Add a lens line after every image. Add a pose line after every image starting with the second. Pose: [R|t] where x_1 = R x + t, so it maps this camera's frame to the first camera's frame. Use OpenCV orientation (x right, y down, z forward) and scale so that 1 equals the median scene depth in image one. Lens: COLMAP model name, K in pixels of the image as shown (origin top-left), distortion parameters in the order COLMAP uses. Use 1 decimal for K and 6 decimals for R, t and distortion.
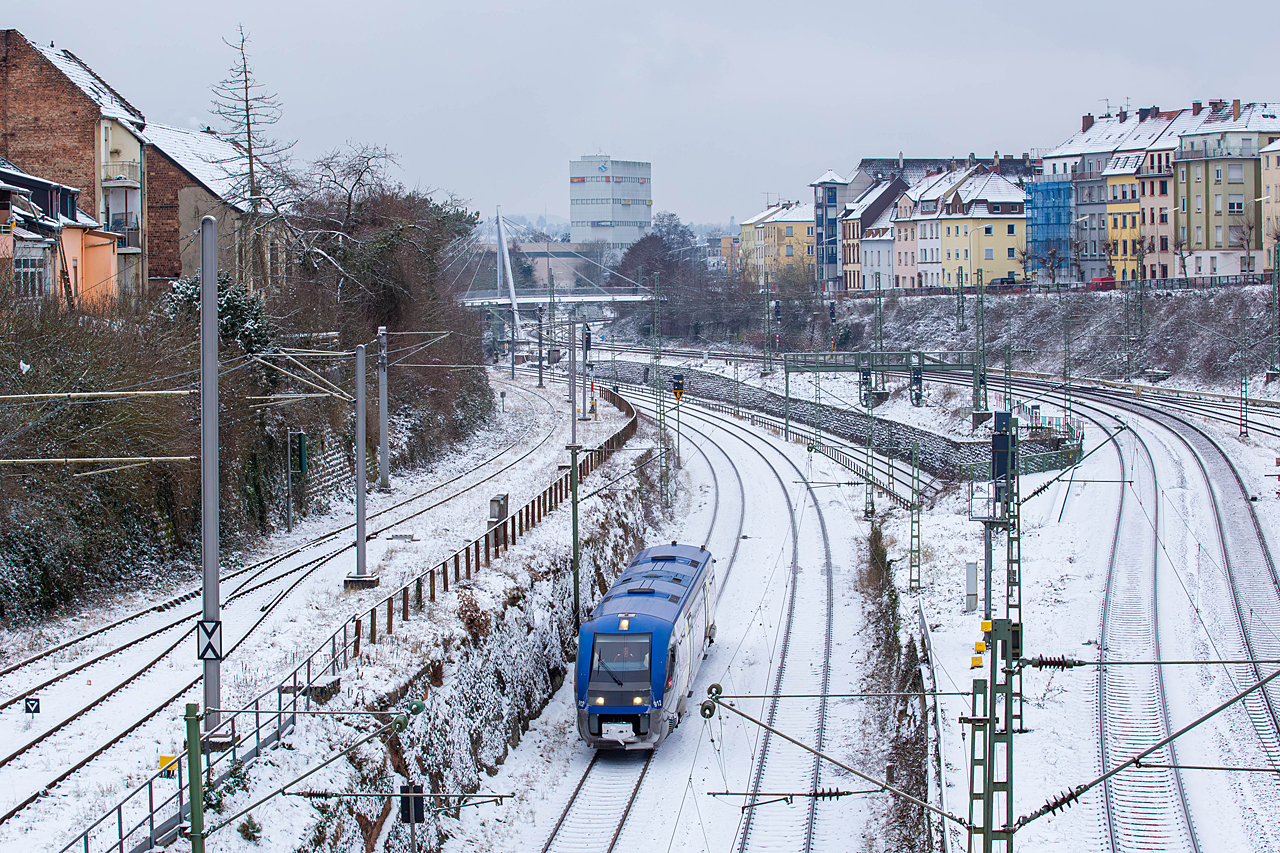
lens RADIAL K [[2874.0, 0, 660.2], [0, 2874.0, 427.9], [0, 0, 1]] dist [-0.310313, -0.062752]
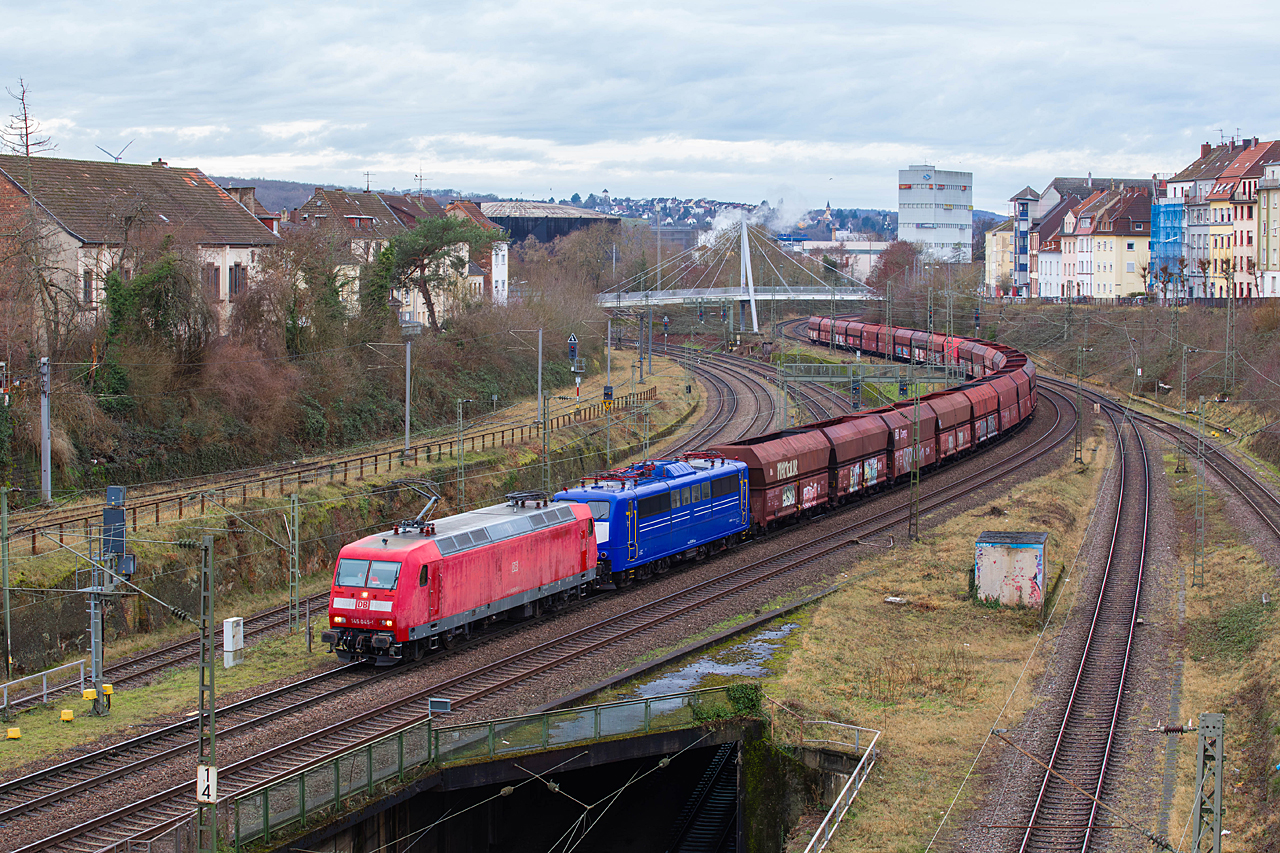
lens RADIAL K [[2484.1, 0, 641.4], [0, 2484.1, 403.0], [0, 0, 1]] dist [-0.291248, -0.174834]
pose [[0.983959, 0.027804, -0.176216, 0.111830], [-0.027041, 0.999612, 0.006731, -0.011229], [0.176335, -0.001858, 0.984328, 0.039080]]
